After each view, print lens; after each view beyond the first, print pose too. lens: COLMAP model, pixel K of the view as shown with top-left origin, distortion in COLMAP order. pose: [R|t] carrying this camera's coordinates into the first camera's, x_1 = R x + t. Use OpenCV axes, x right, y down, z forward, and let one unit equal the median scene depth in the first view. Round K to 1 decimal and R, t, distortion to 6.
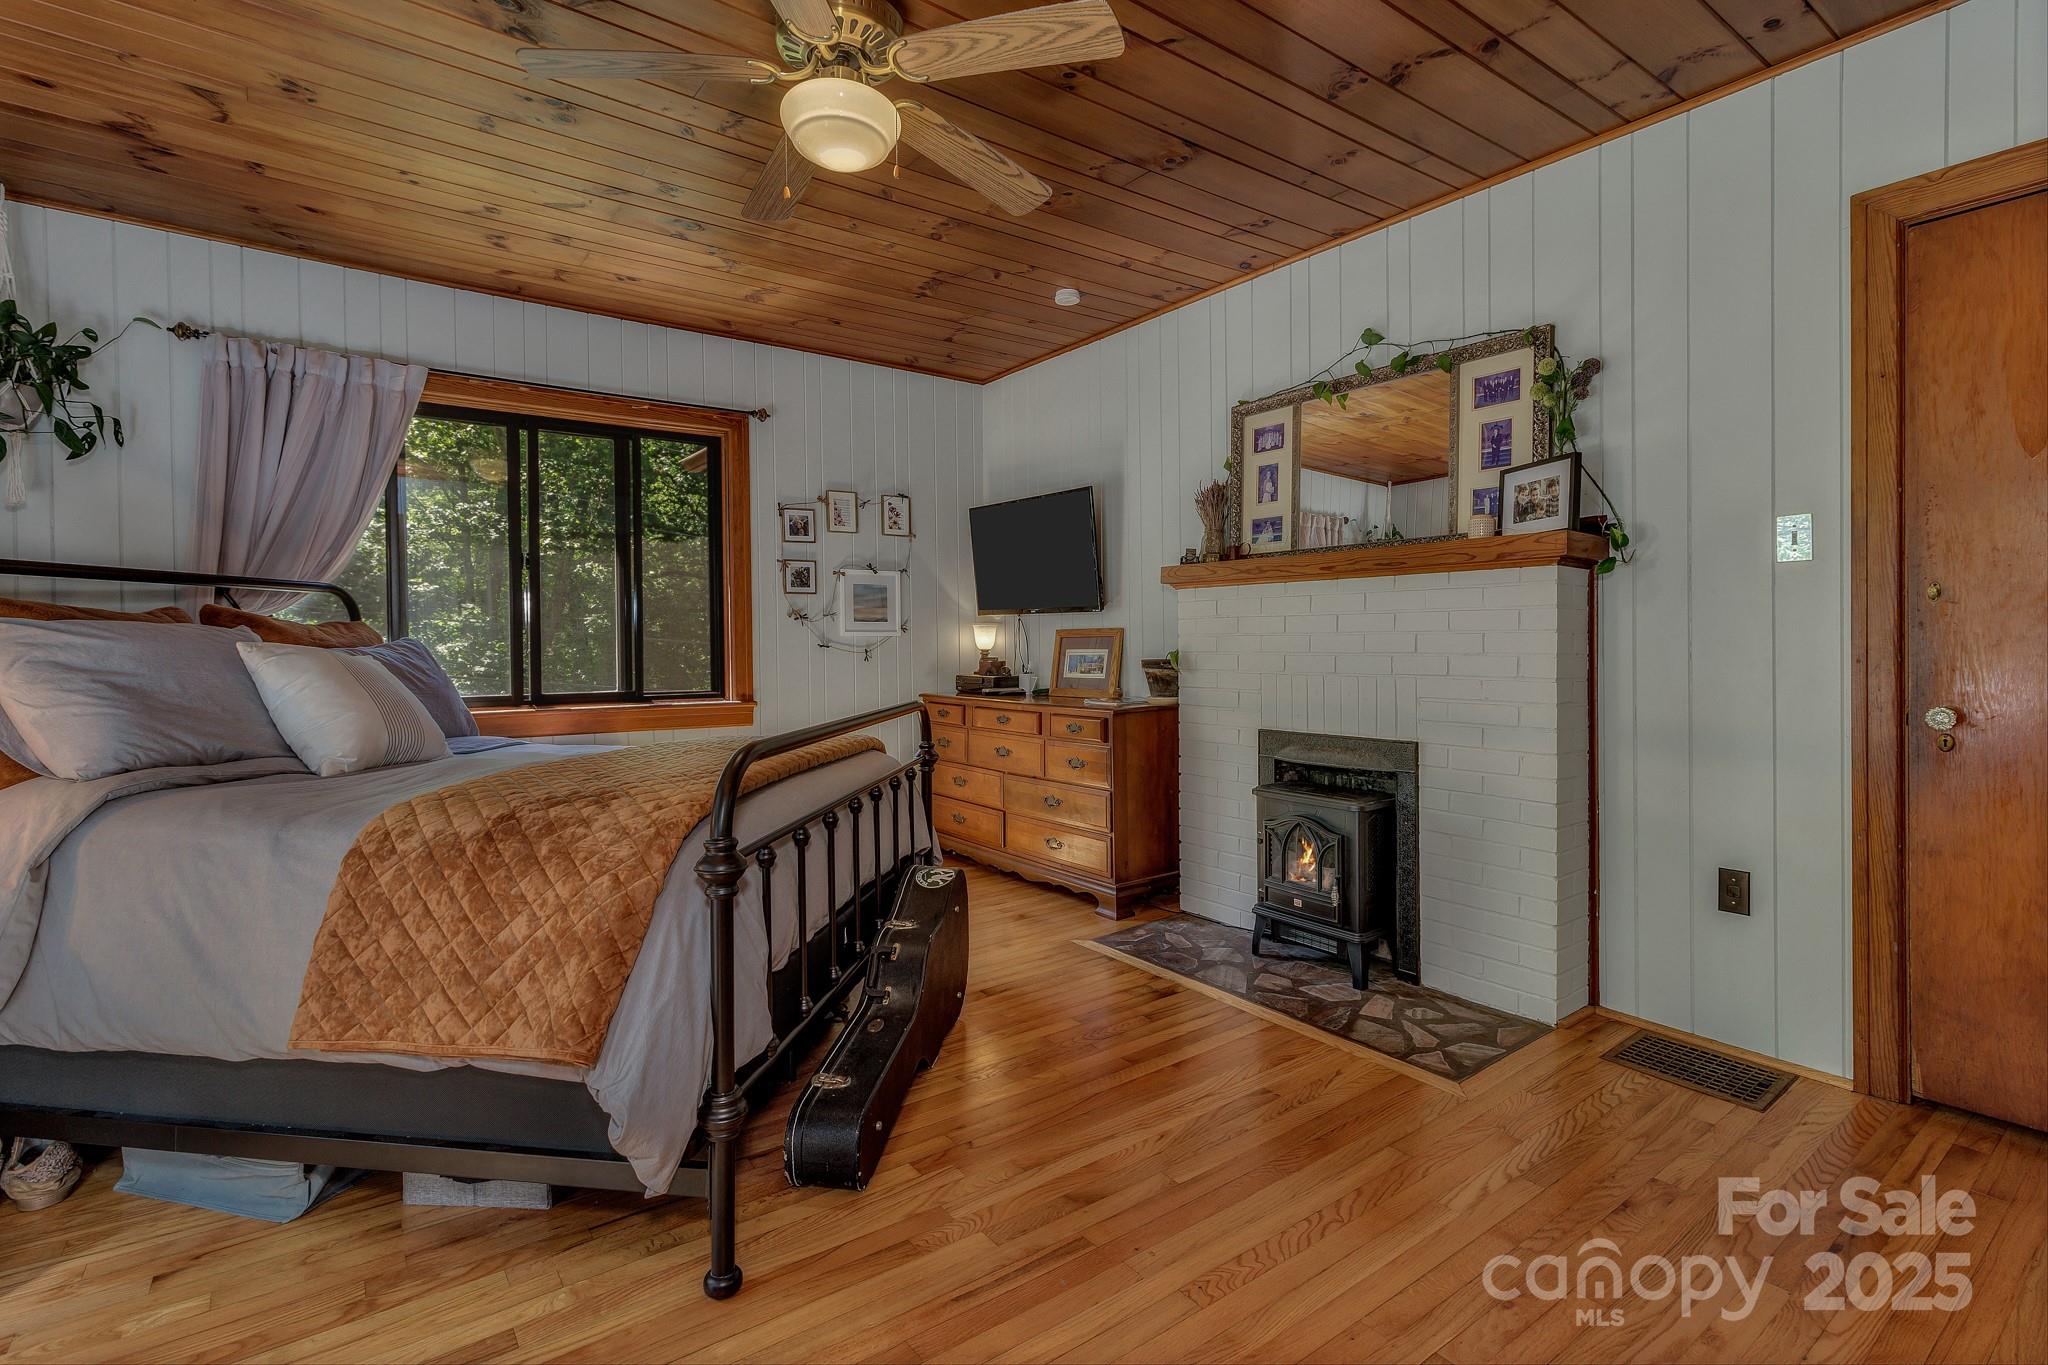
lens RADIAL K [[949.3, 0, 1033.5], [0, 949.3, 654.0], [0, 0, 1]] dist [0.003528, -0.000327]
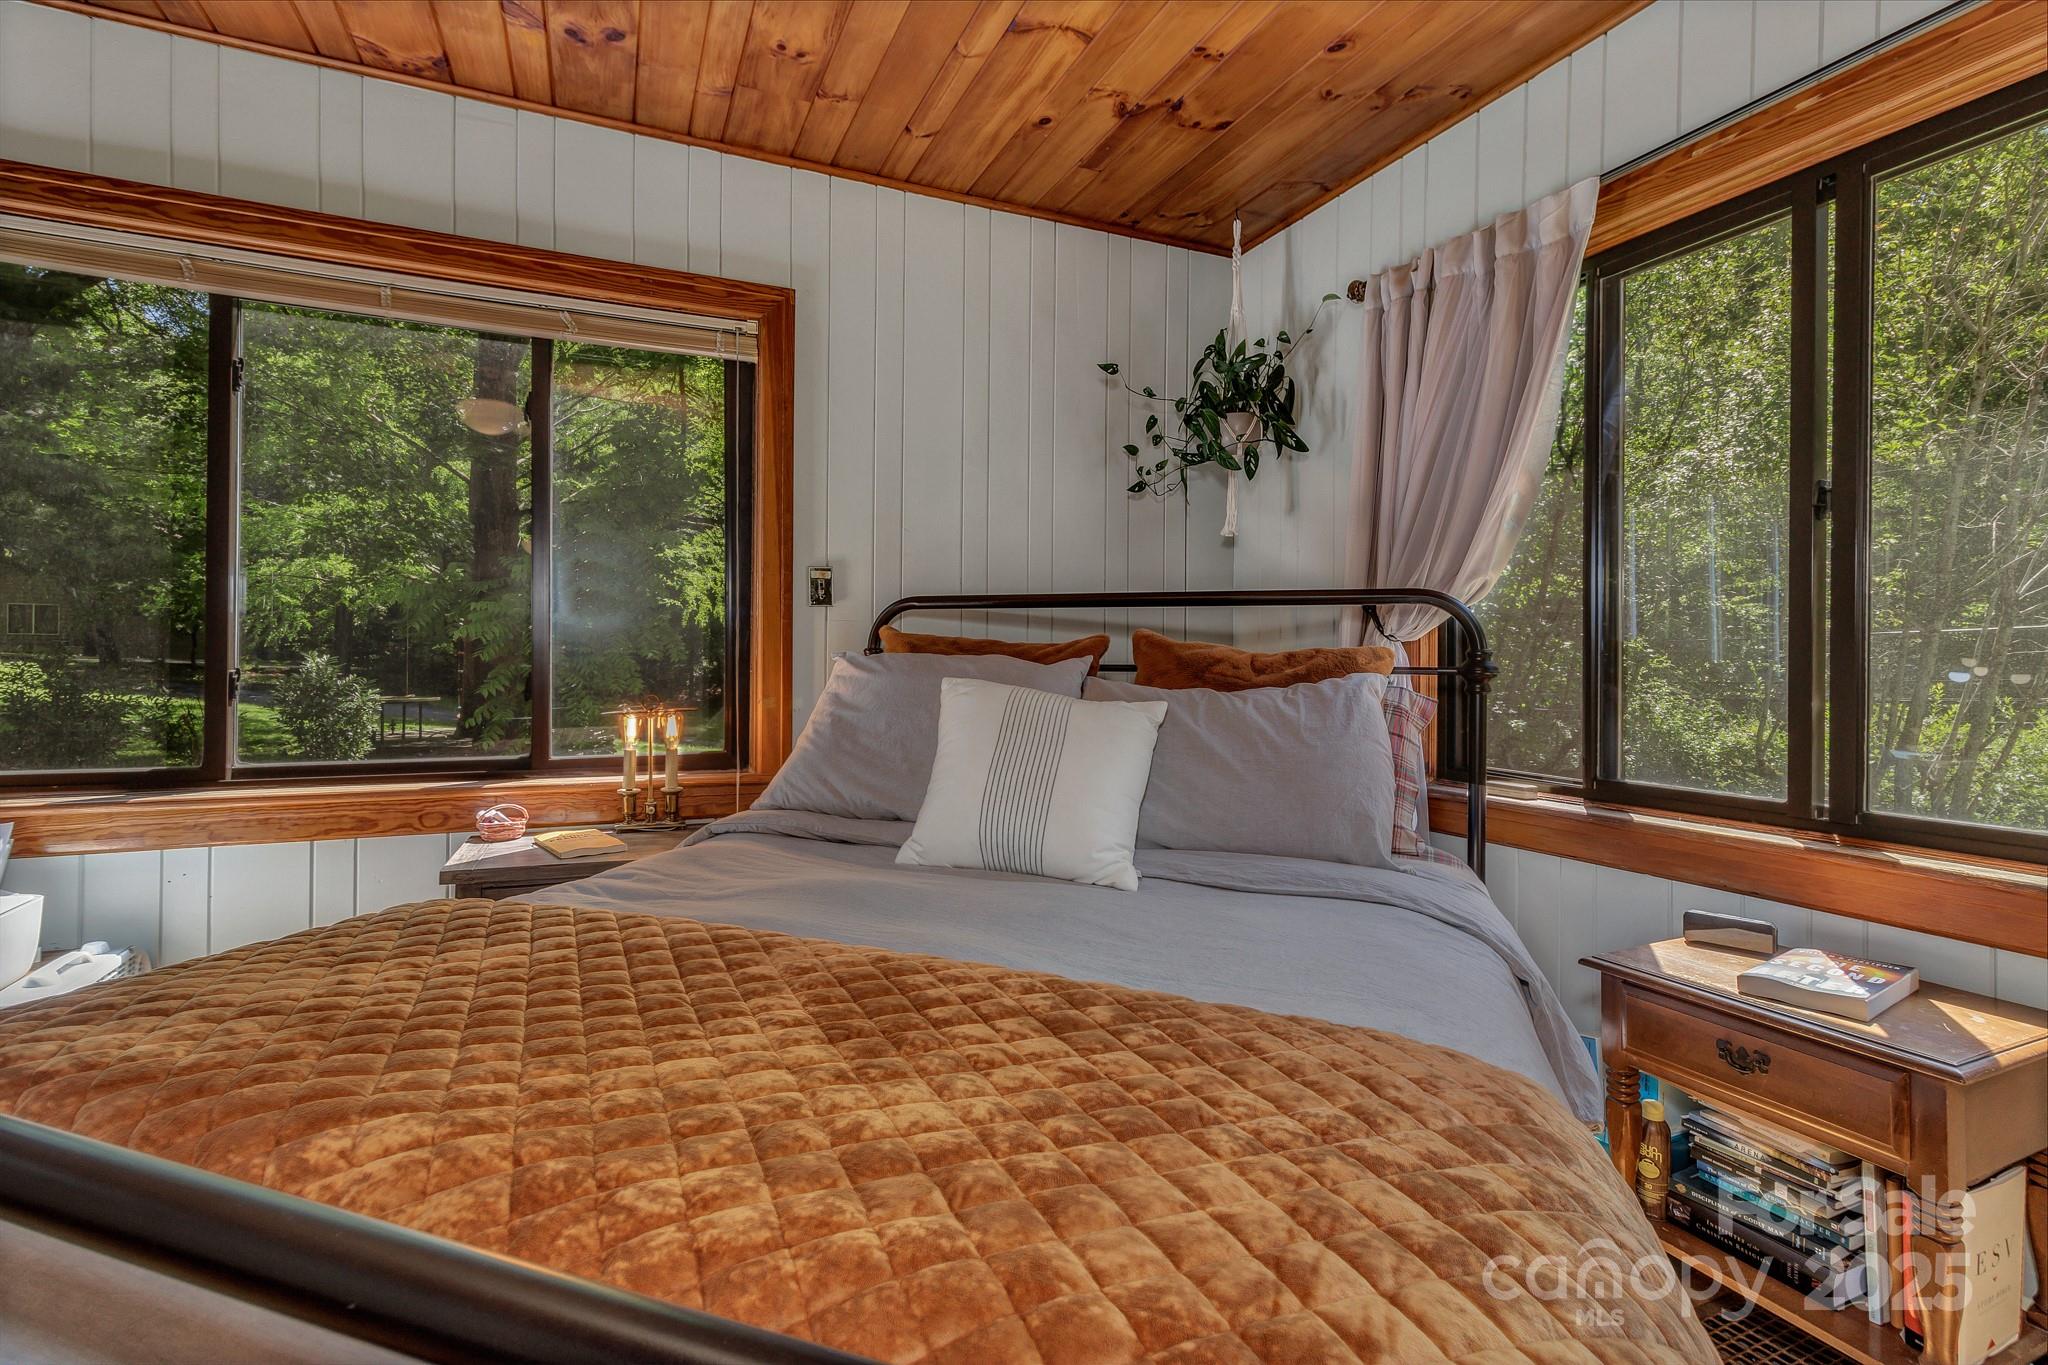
lens RADIAL K [[949.3, 0, 1035.9], [0, 949.3, 660.5], [0, 0, 1]] dist [0.003528, -0.000327]
pose [[-0.222024, 0.007125, -0.975015, -0.034136], [-0.019981, 0.999730, 0.011856, -0.027164], [0.974837, 0.022114, -0.221821, 0.890045]]
